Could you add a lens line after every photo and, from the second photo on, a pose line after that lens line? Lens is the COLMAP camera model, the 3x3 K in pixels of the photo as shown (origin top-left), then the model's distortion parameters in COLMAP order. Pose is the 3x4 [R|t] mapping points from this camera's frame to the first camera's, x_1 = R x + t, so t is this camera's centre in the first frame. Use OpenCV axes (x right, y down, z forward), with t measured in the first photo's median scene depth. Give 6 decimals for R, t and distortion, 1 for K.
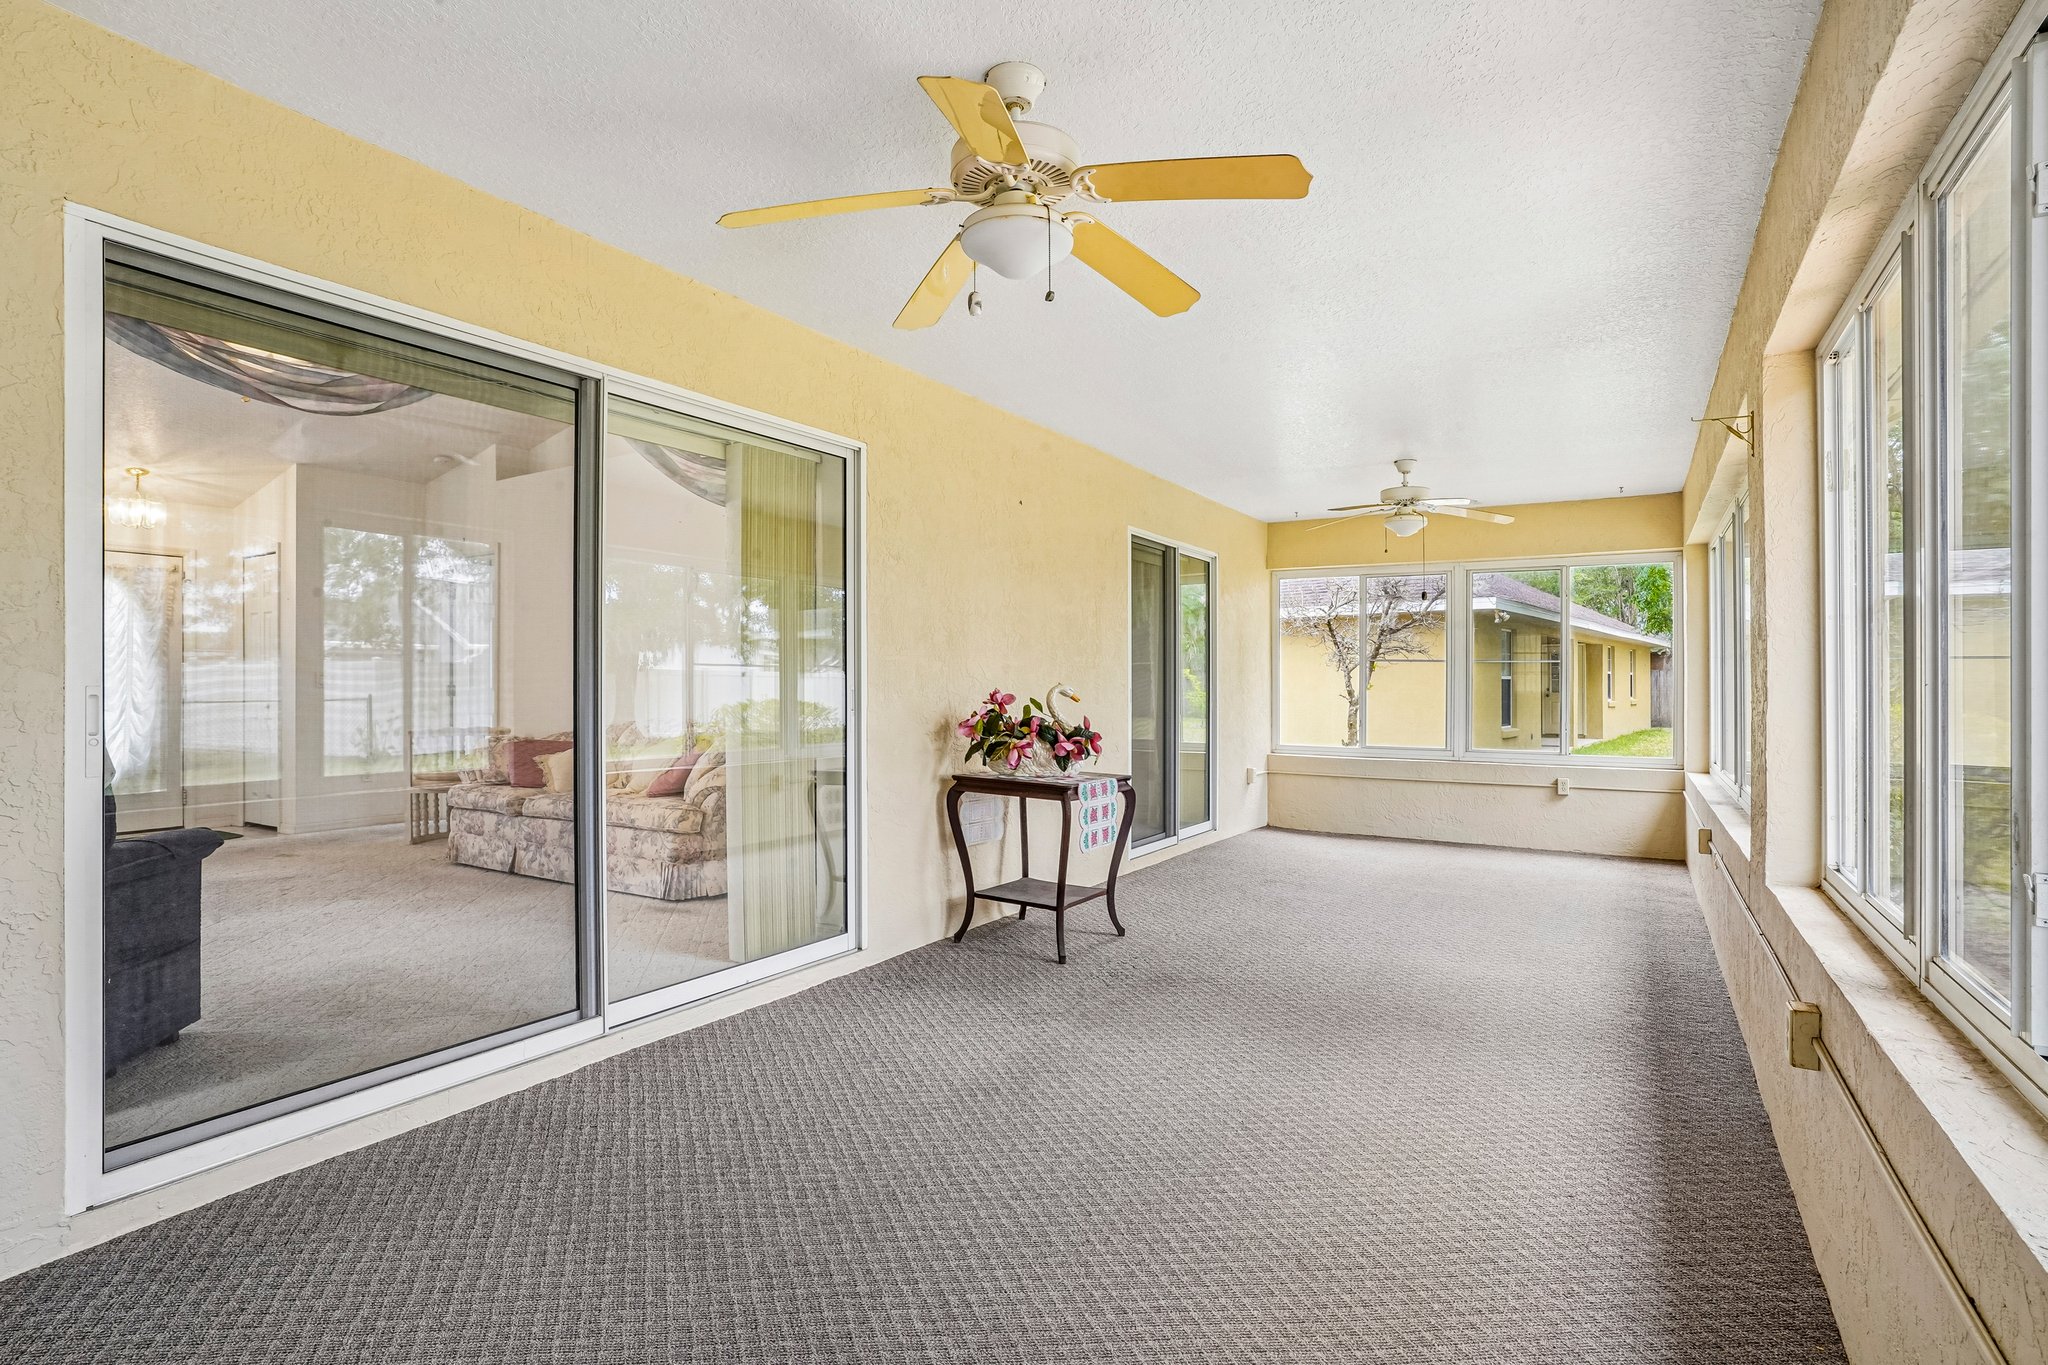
lens RADIAL K [[992.4, 0, 1024.0], [0, 992.4, 682.5], [0, 0, 1]] dist [-0.078444, 0.042495]
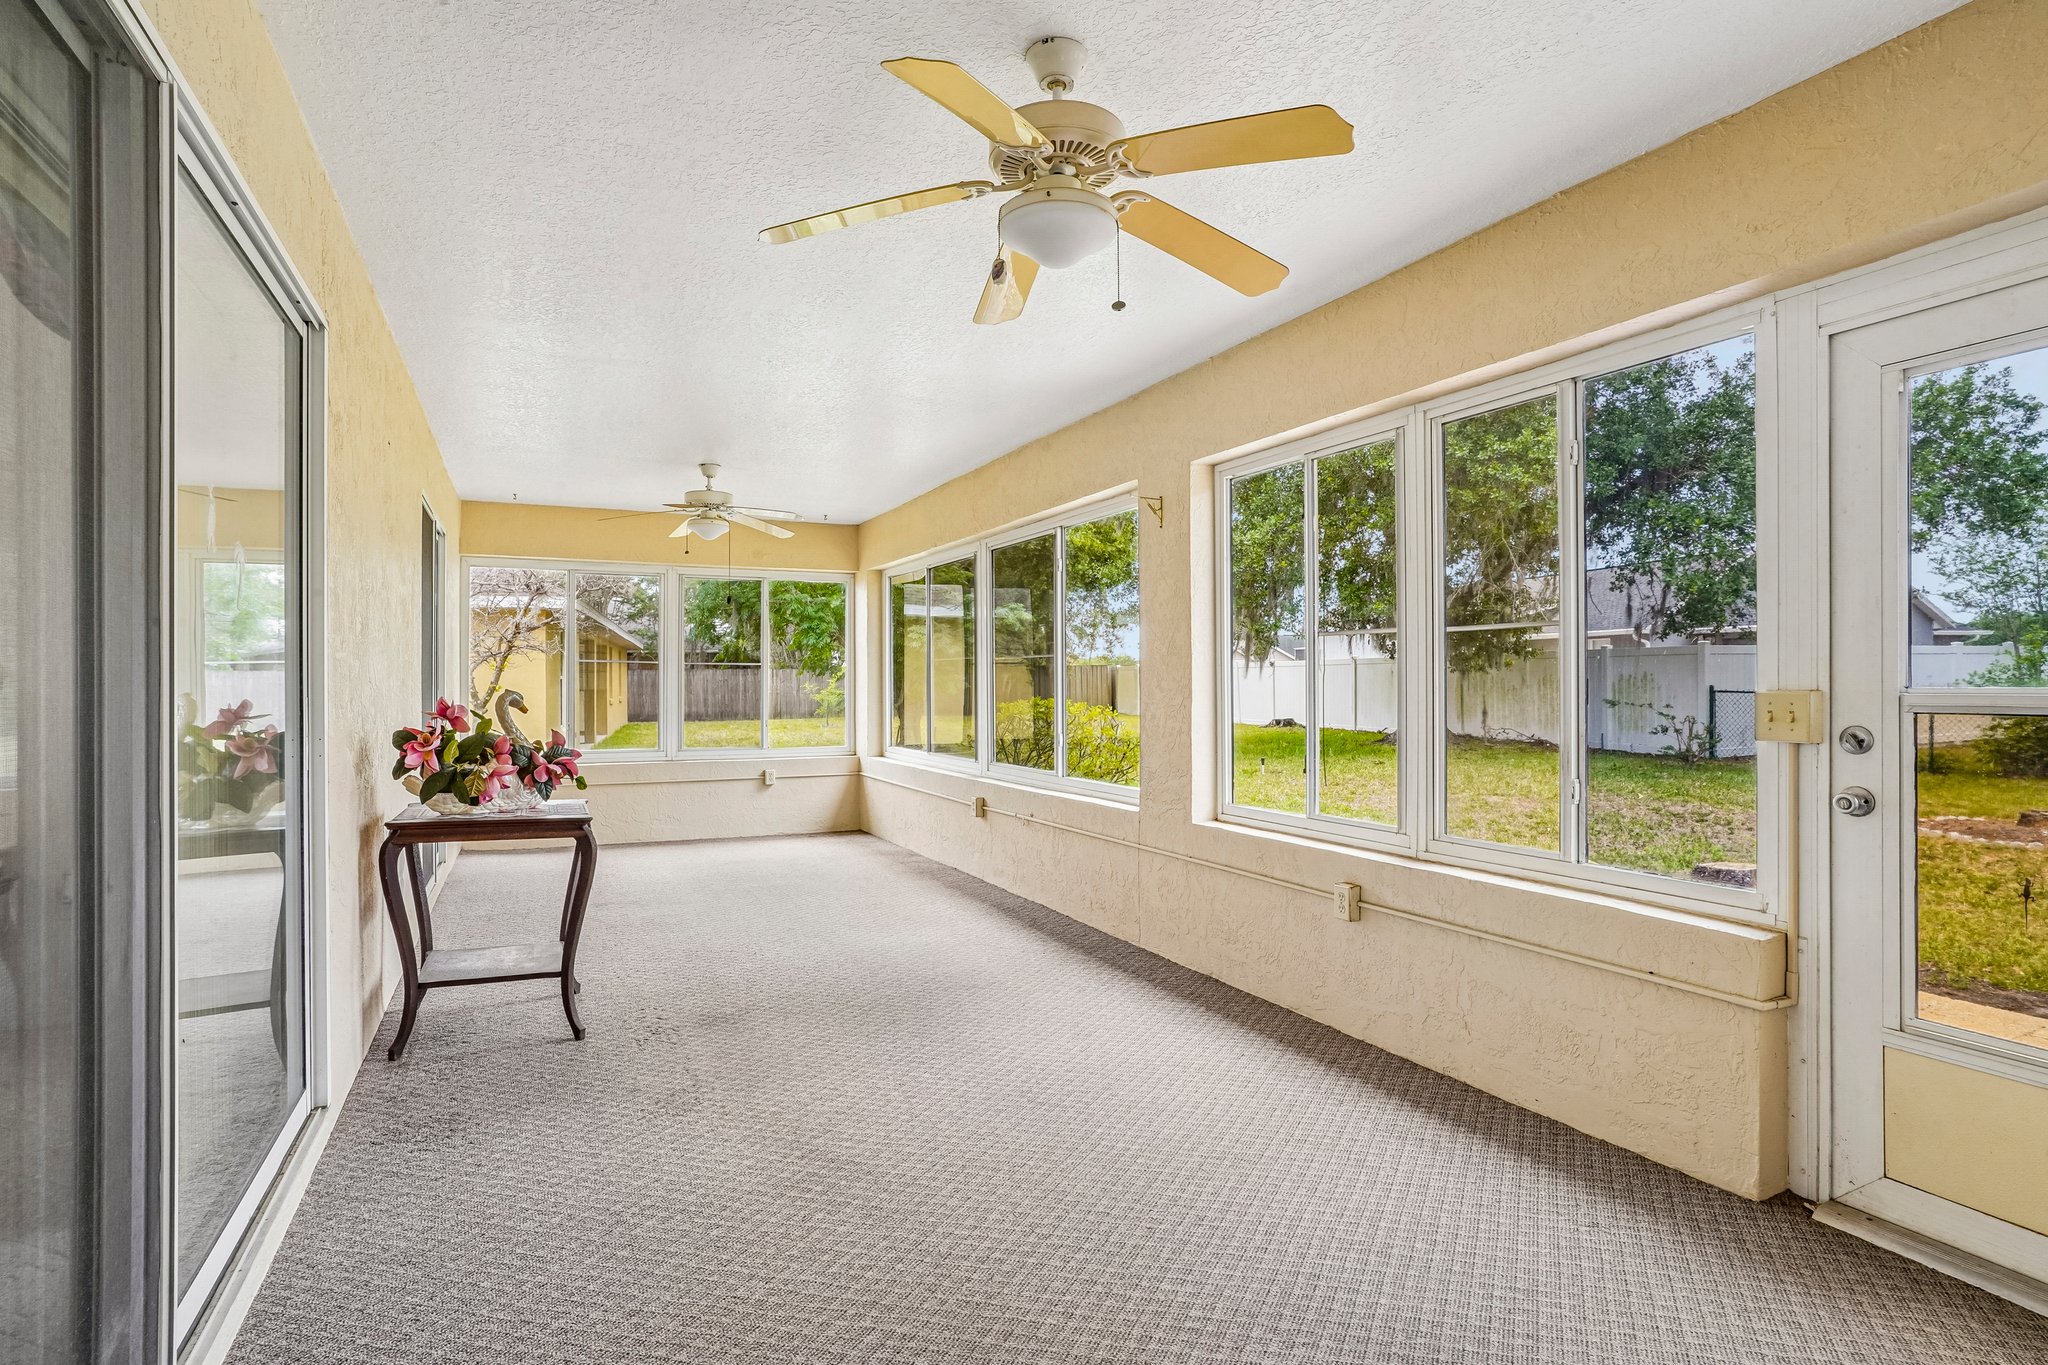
lens RADIAL K [[992.4, 0, 1024.0], [0, 992.4, 682.5], [0, 0, 1]] dist [-0.078444, 0.042495]
pose [[0.540835, -0.004959, 0.841114, -0.406459], [0.003468, 0.999987, 0.003665, -0.006901], [-0.841122, 0.000935, 0.540845, 0.253297]]
